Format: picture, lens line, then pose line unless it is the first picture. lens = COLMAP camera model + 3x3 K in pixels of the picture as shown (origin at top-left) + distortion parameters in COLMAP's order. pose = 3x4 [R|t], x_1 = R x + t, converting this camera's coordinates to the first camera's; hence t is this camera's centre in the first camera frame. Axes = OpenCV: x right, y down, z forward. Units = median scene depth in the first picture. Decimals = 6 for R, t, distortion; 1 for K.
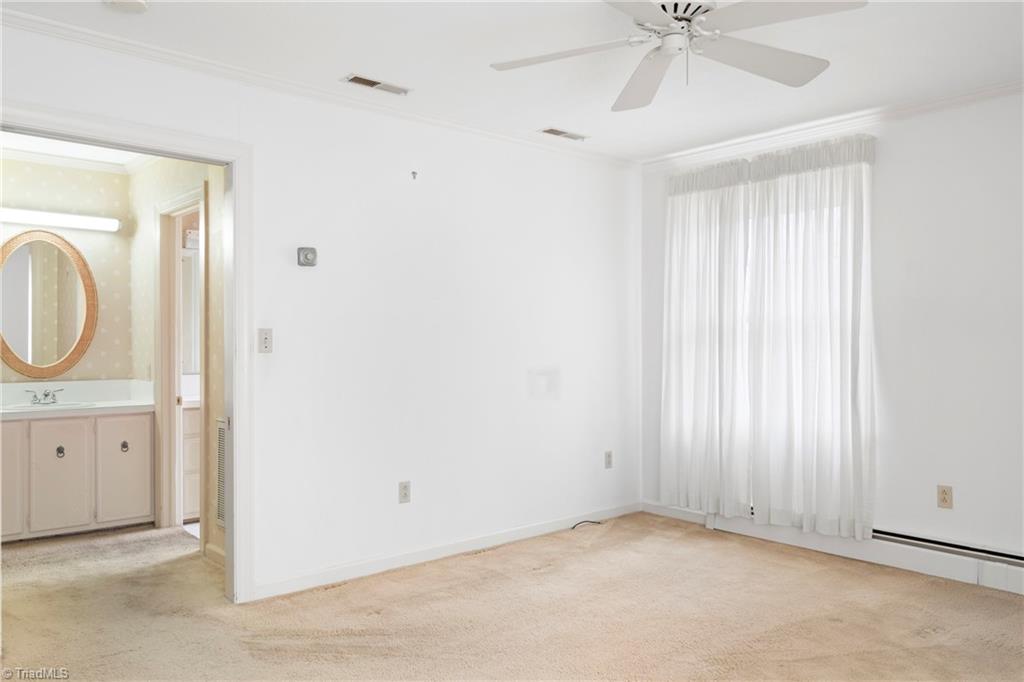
lens RADIAL K [[758.6, 0, 510.6], [0, 758.6, 339.3], [0, 0, 1]] dist [-0.002885, 0.001999]
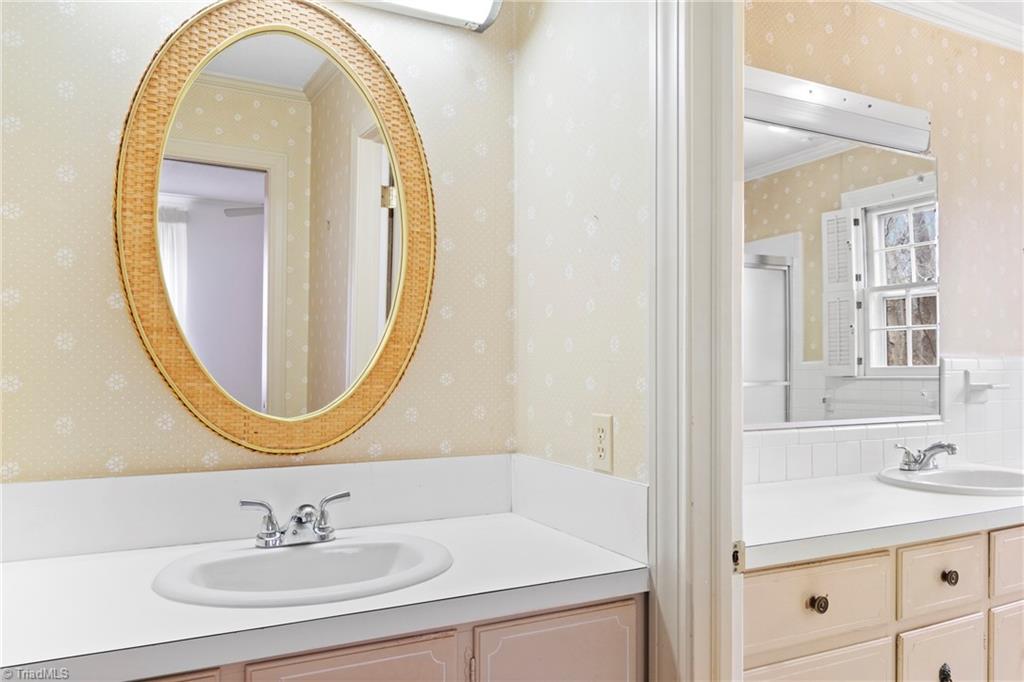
lens RADIAL K [[735.2, 0, 513.0], [0, 735.2, 344.3], [0, 0, 1]] dist [0.004611, -0.004211]
pose [[0.969626, -0.004584, -0.244548, -0.434169], [-0.000813, 0.999758, -0.021961, 0.010044], [0.244589, 0.021493, 0.969389, 0.695411]]
